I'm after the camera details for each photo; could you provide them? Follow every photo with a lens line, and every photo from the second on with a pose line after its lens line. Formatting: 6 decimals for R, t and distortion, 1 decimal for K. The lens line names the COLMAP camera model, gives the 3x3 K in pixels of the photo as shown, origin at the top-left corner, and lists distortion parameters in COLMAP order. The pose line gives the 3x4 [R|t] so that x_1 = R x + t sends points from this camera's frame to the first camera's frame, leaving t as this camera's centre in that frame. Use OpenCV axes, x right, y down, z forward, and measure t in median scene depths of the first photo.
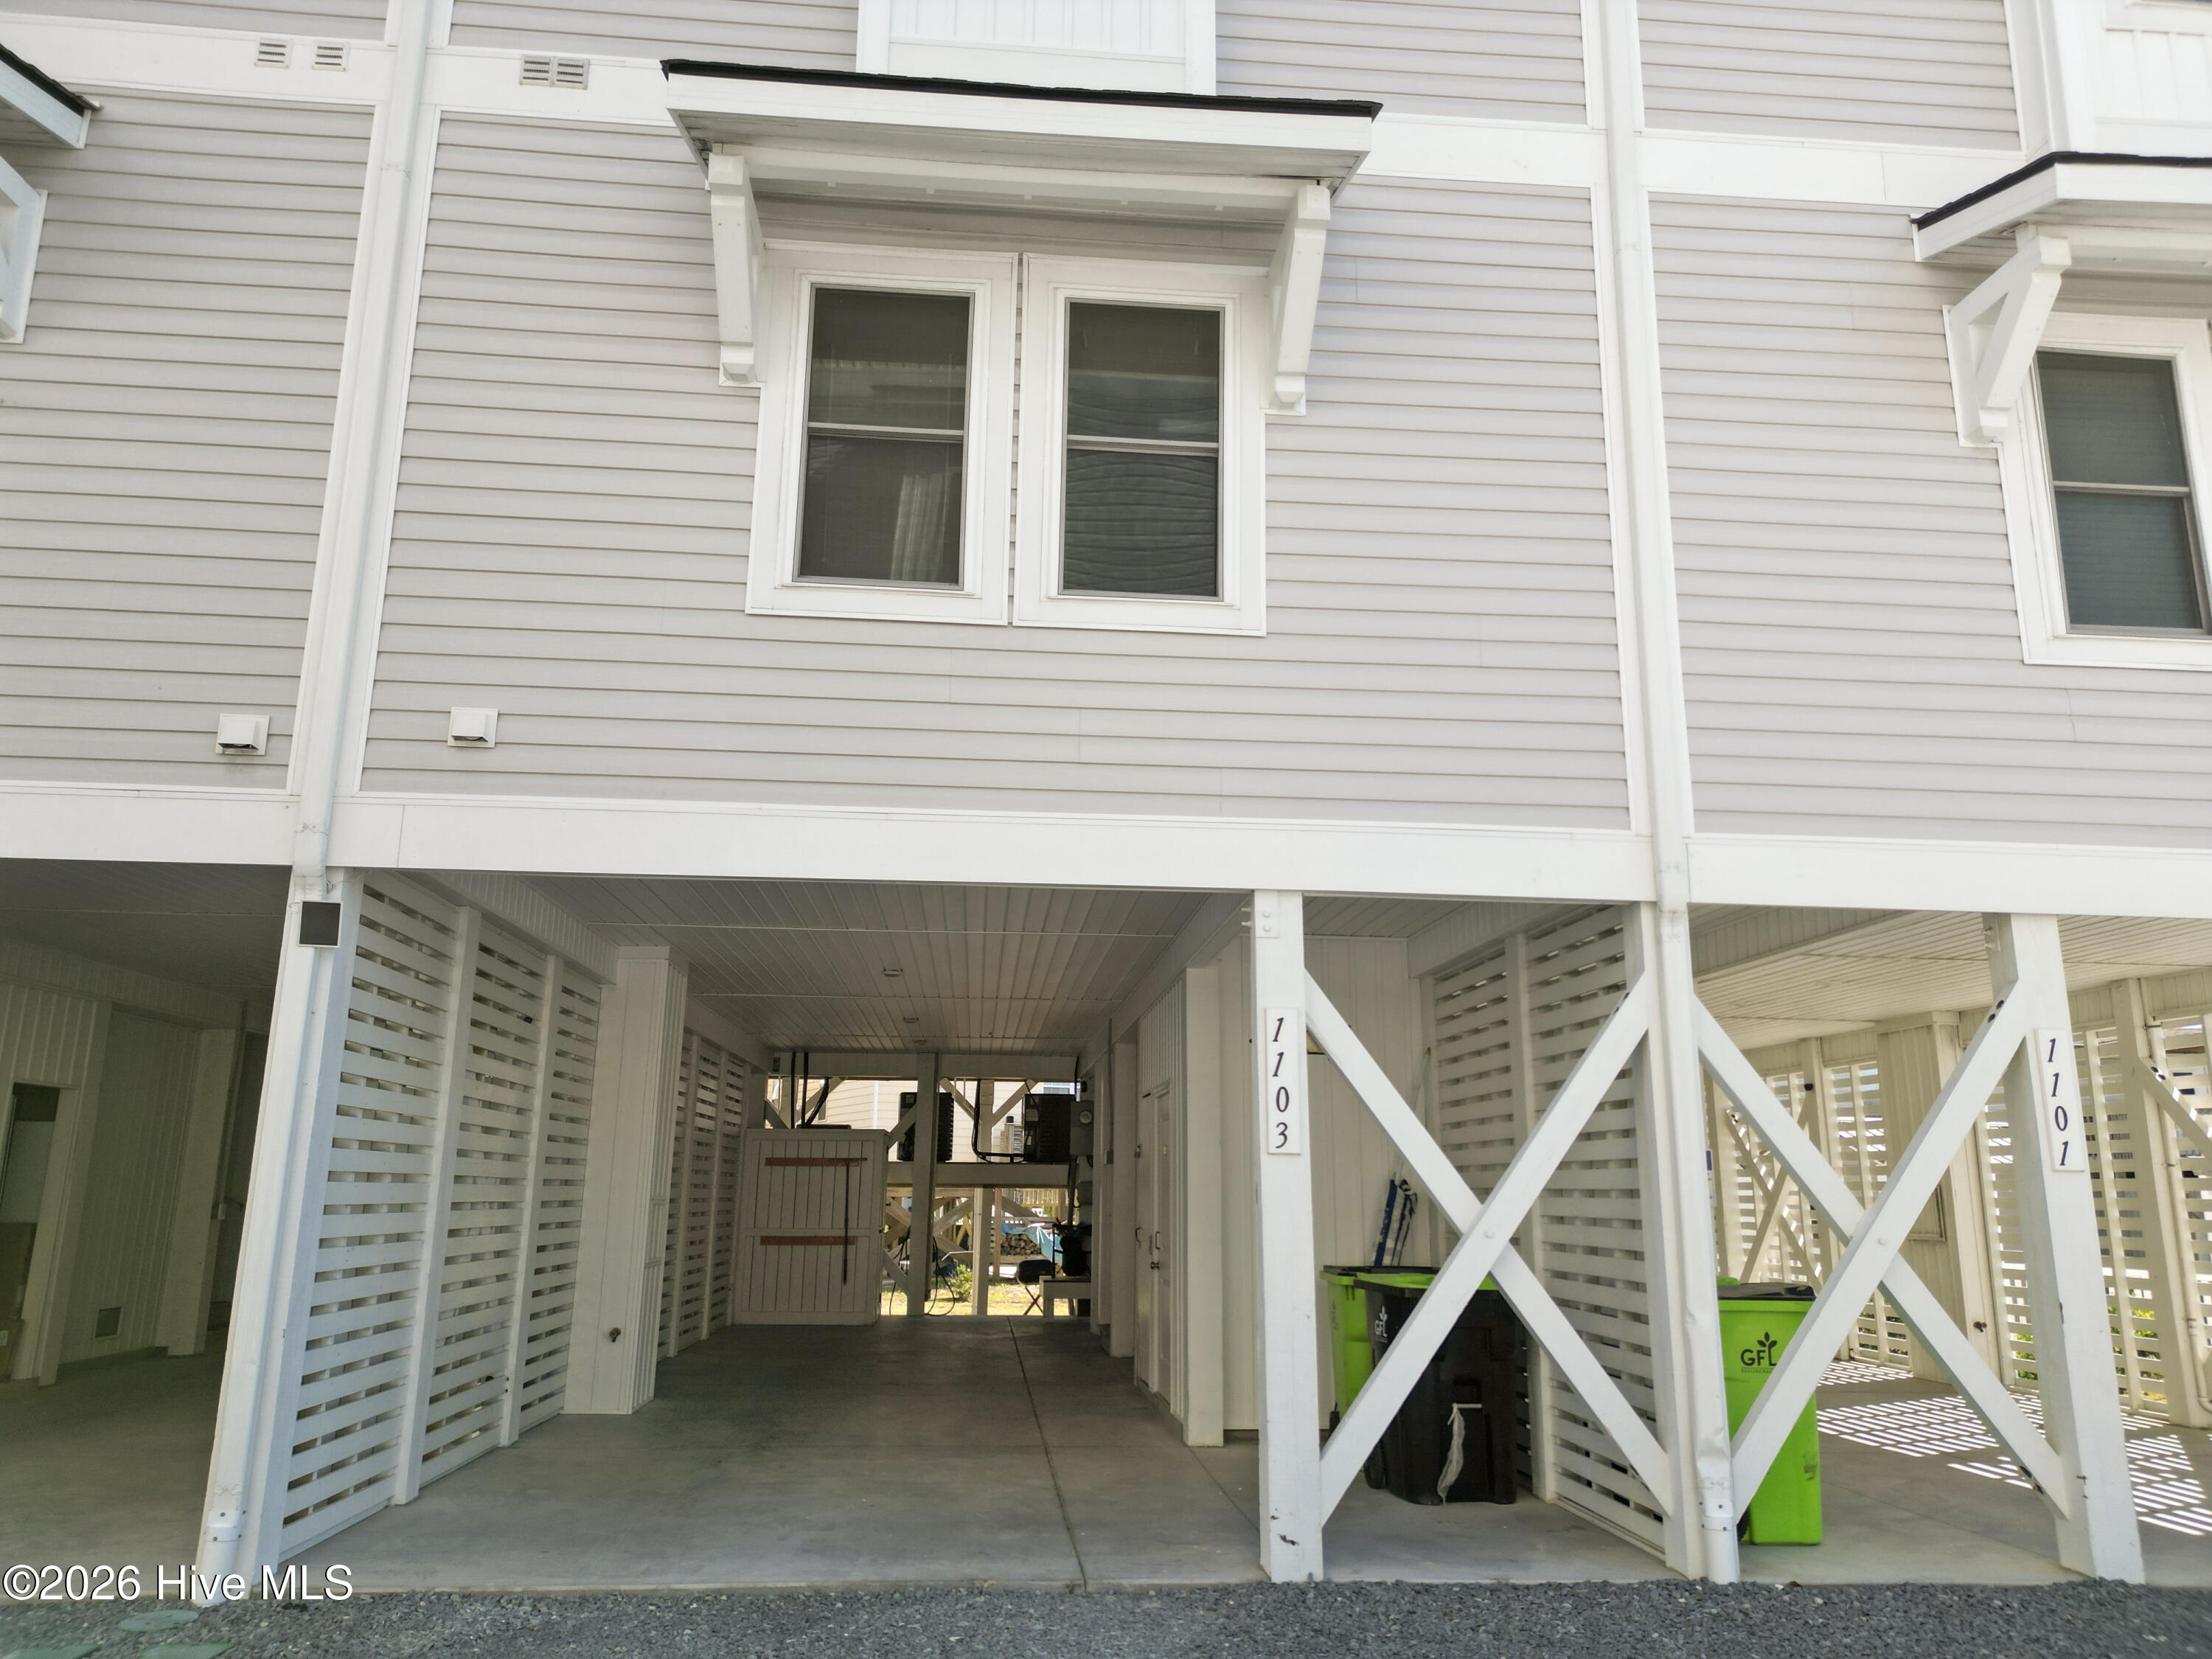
lens RADIAL K [[1558.8, 0, 1106.5], [0, 1558.8, 822.4], [0, 0, 1]] dist [0.053969, -0.008364]
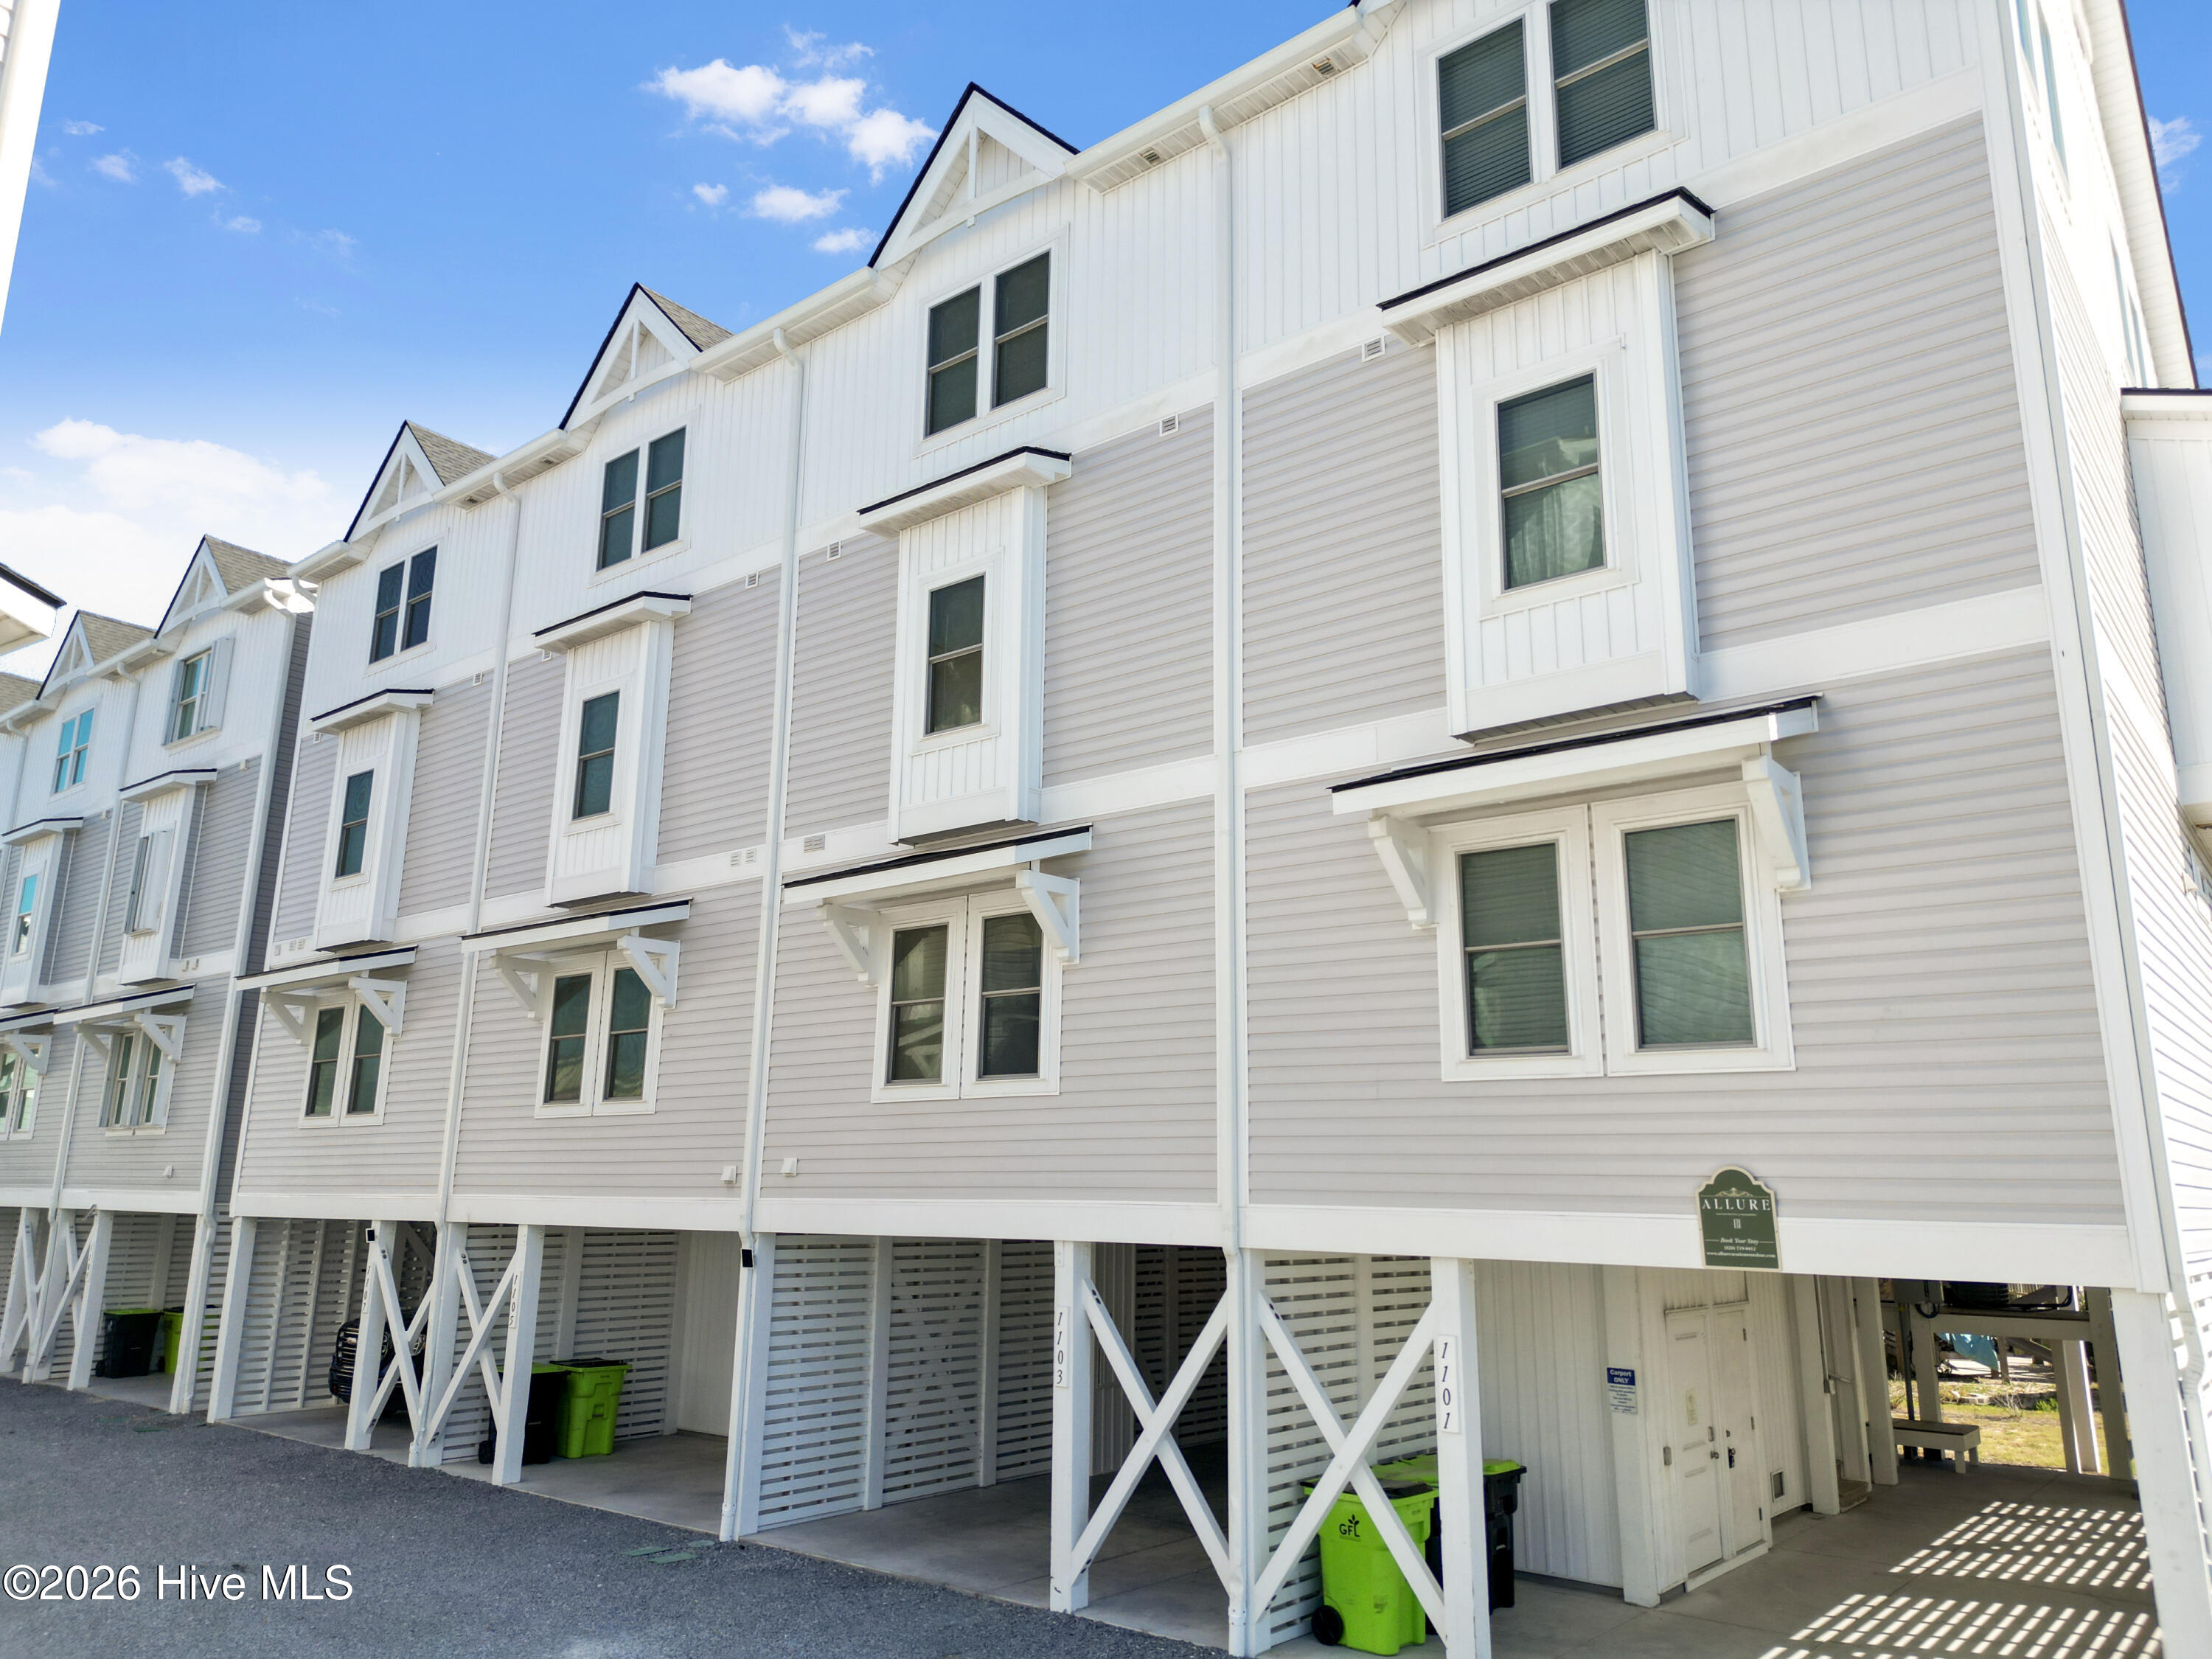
lens RADIAL K [[1558.8, 0, 1107.2], [0, 1558.8, 837.4], [0, 0, 1]] dist [0.053969, -0.008364]
pose [[0.719339, -0.159811, -0.676027, 1.438463], [0.158743, 0.985244, -0.063995, -0.293527], [0.676278, -0.061281, 0.734093, -0.300201]]
